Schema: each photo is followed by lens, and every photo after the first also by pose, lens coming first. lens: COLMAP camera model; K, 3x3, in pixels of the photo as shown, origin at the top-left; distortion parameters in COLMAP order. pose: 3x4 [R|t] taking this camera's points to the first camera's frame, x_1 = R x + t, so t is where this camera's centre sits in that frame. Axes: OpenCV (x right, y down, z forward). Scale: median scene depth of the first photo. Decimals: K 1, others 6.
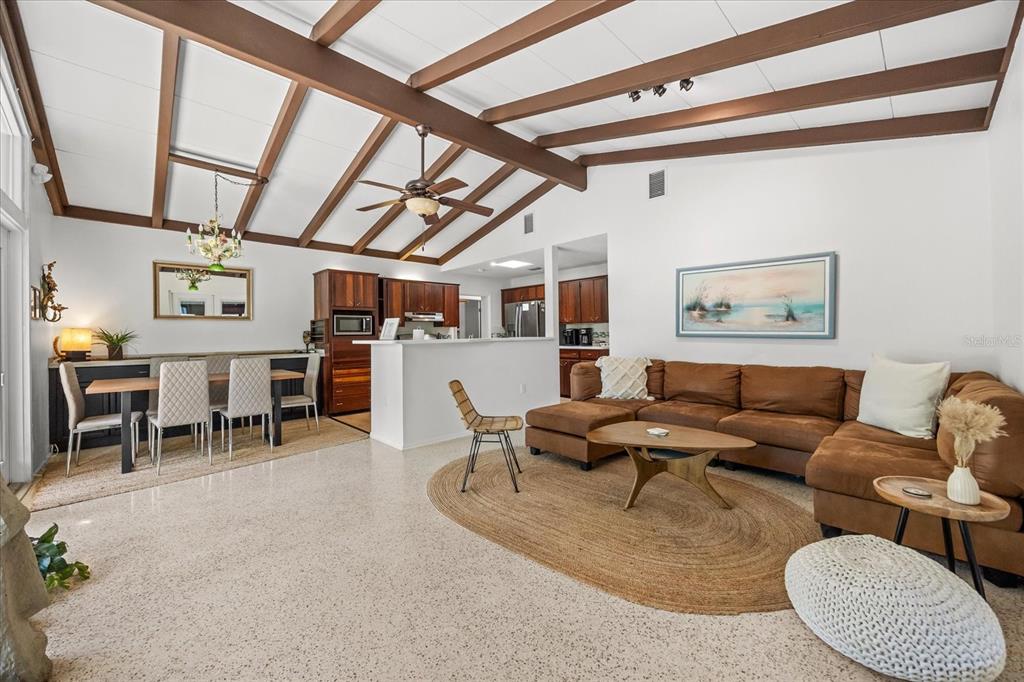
lens RADIAL K [[387.4, 0, 505.0], [0, 387.4, 328.8], [0, 0, 1]] dist [0.008031, 0.000187]
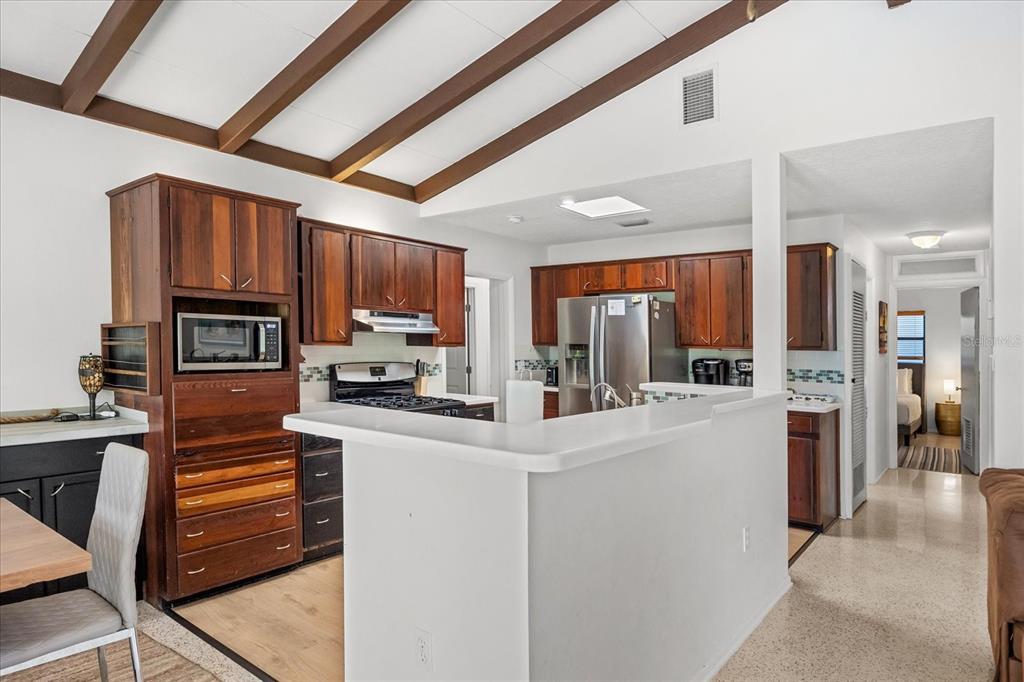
lens RADIAL K [[613.7, 0, 522.1], [0, 613.7, 378.4], [0, 0, 1]] dist [-0.012397, 0.003673]
pose [[0.988025, 0.019938, 0.153001, -0.220602], [-0.029826, 0.997592, 0.062607, -0.020371], [-0.151385, -0.066421, 0.986241, 0.417913]]
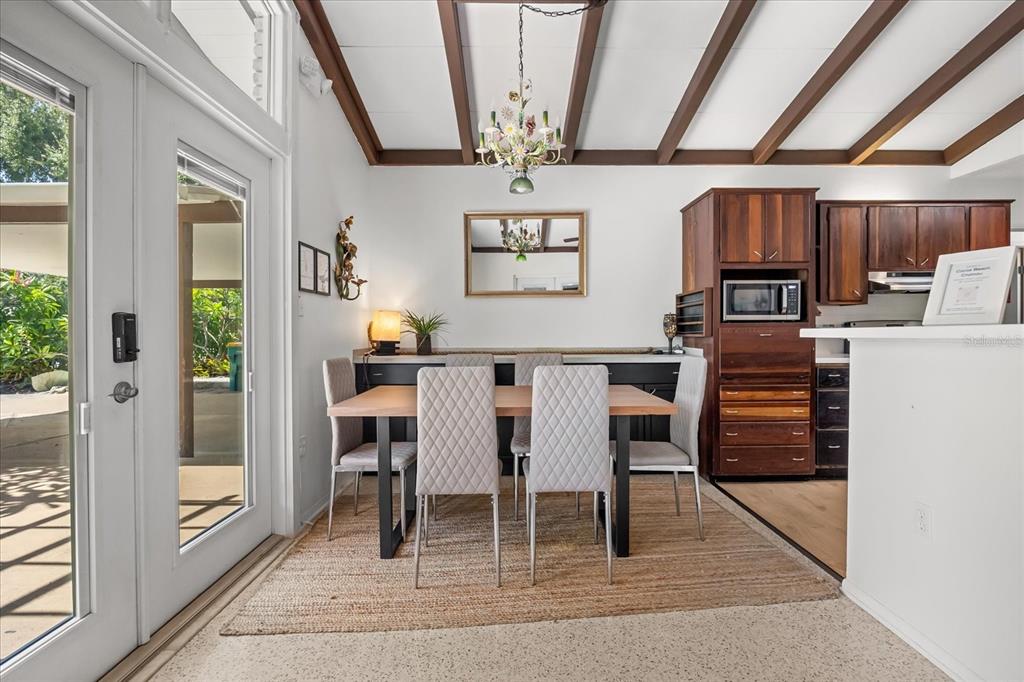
lens RADIAL K [[496.3, 0, 506.3], [0, 496.3, 350.4], [0, 0, 1]] dist [-0.010763, 0.000422]
pose [[0.725730, 0.033975, -0.687140, -0.202101], [0.006291, 0.998410, 0.056010, 0.016759], [0.687950, -0.044971, 0.724363, 0.343116]]
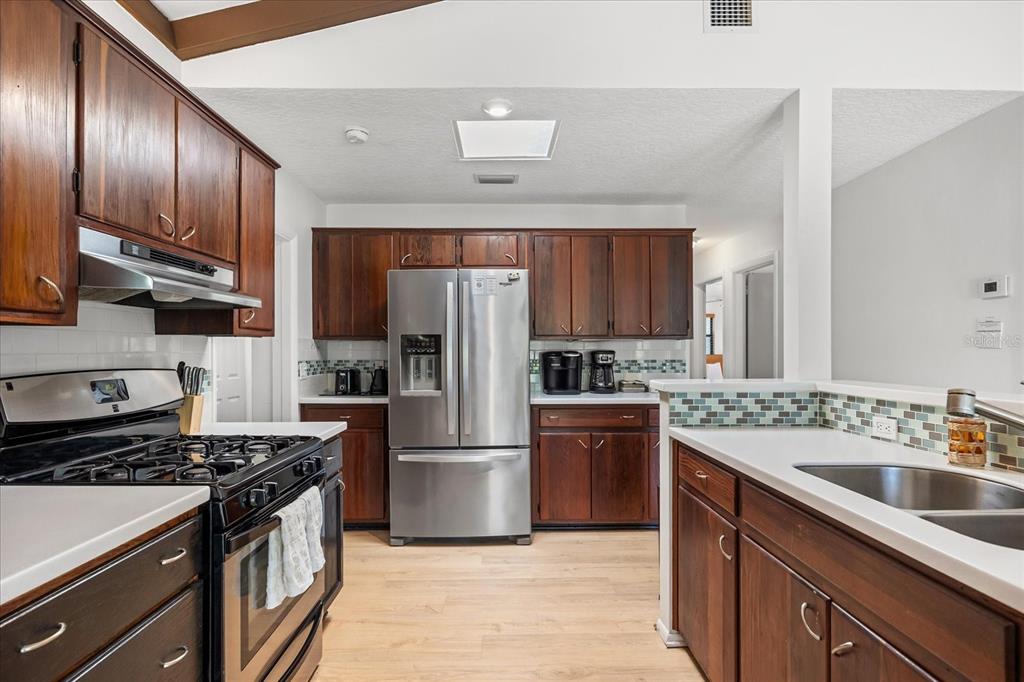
lens RADIAL K [[516.6, 0, 506.0], [0, 516.6, 347.5], [0, 0, 1]] dist [-0.000863, -0.000351]
pose [[0.668348, 0.016281, 0.743670, -0.360991], [-0.011850, 0.999867, -0.011240, 0.003984], [-0.743754, -0.001301, 0.668452, 0.910973]]
